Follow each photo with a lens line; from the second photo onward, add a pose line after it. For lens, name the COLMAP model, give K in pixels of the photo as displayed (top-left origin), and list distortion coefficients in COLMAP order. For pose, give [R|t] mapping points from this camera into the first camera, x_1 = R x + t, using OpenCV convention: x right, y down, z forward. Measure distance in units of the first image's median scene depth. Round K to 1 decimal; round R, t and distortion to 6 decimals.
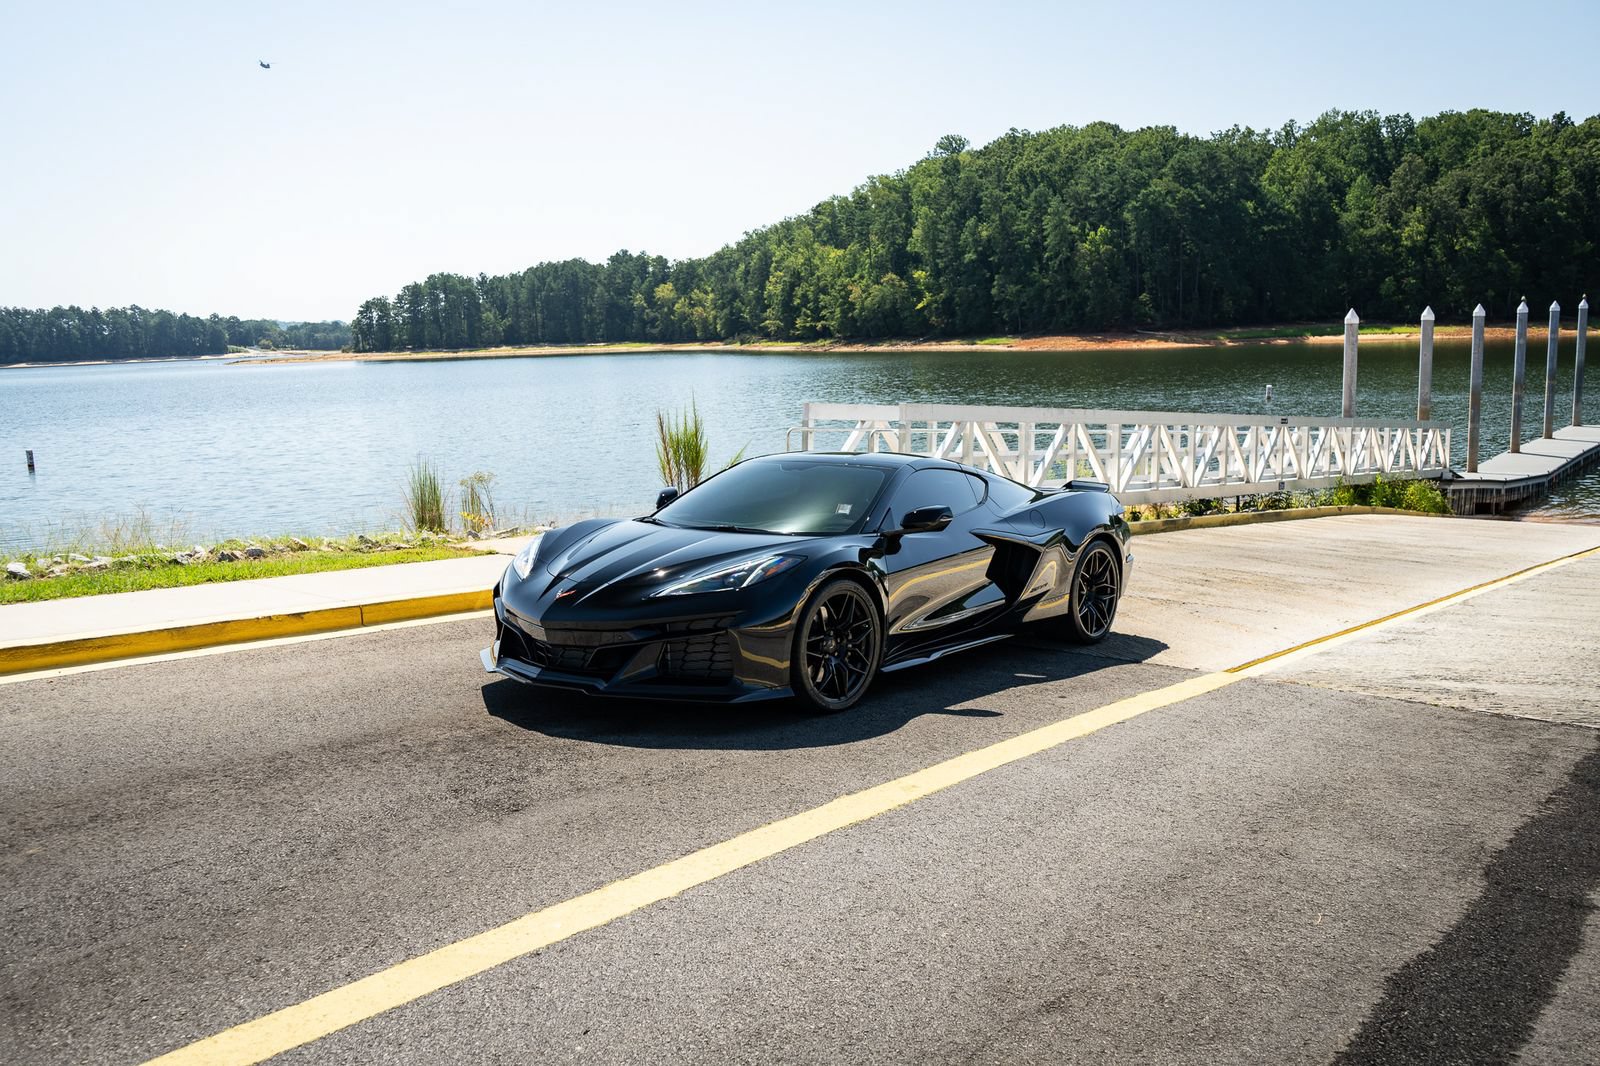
lens RADIAL K [[2151.8, 0, 795.0], [0, 2151.8, 535.2], [0, 0, 1]] dist [0.006501, 0.102238]
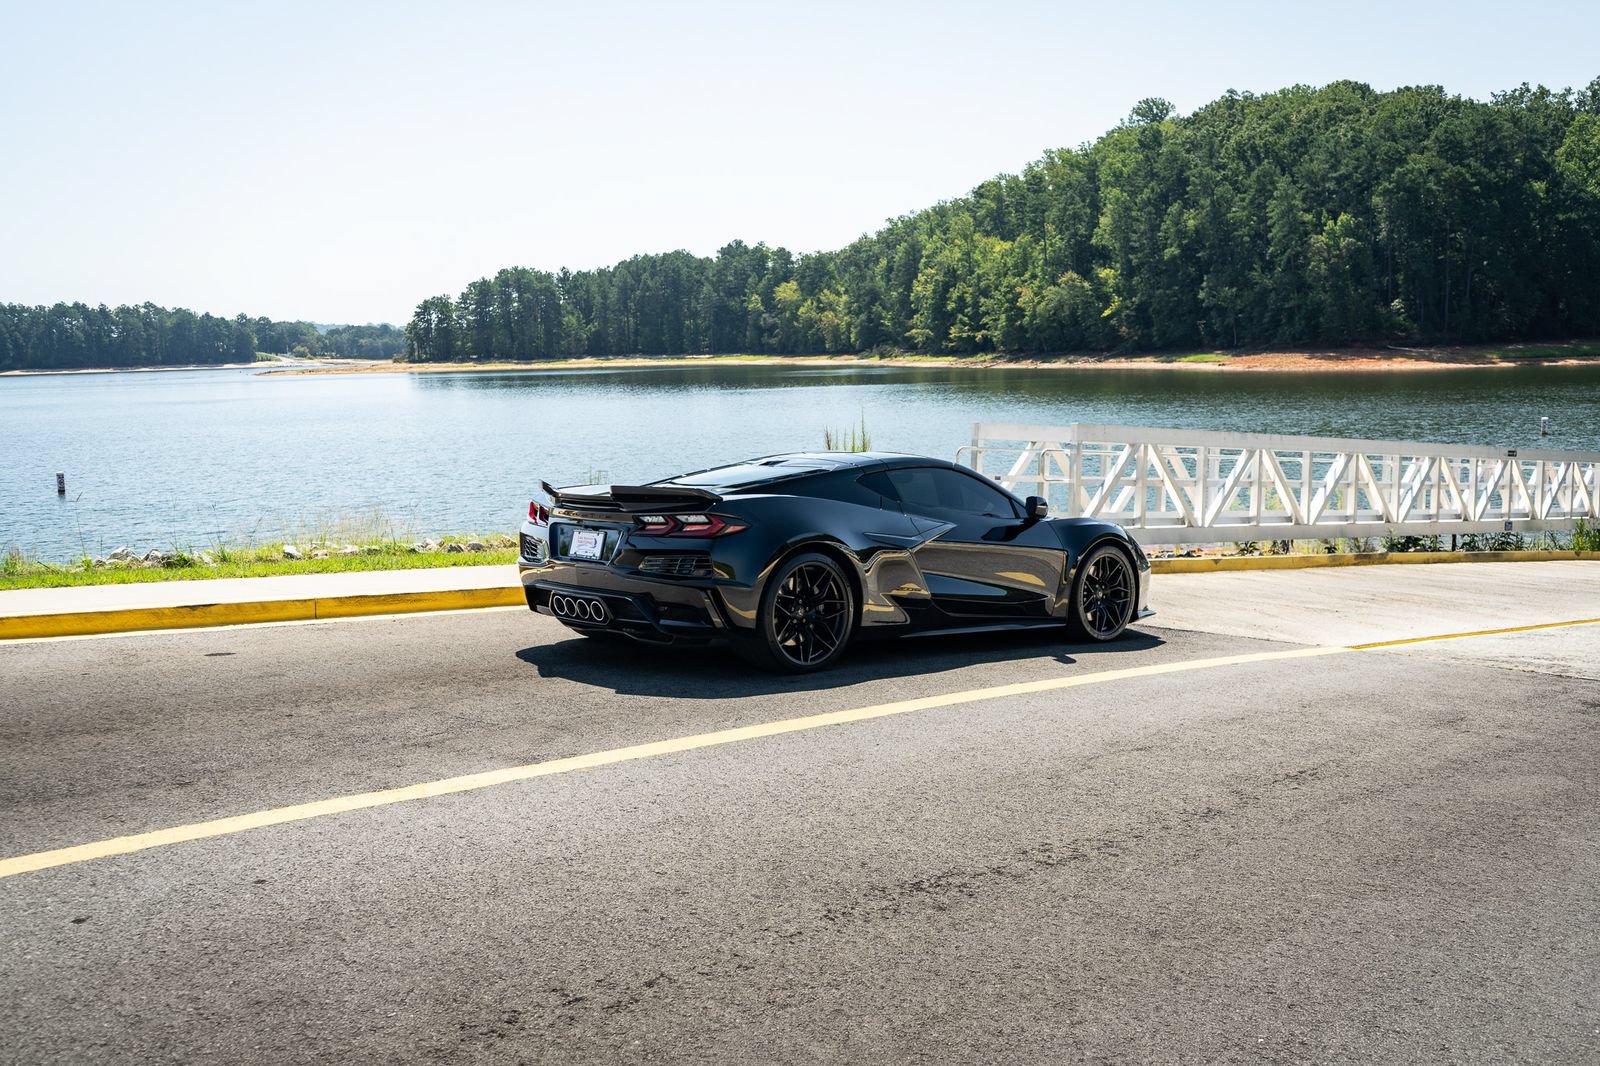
lens RADIAL K [[1670.5, 0, 799.7], [0, 1670.5, 492.0], [0, 0, 1]] dist [0.046620, 0.011300]
pose [[0.994004, 0.019854, -0.107526, 0.012943], [-0.021185, 0.999712, -0.011253, -0.030787], [0.107271, 0.013464, 0.994139, 0.372000]]
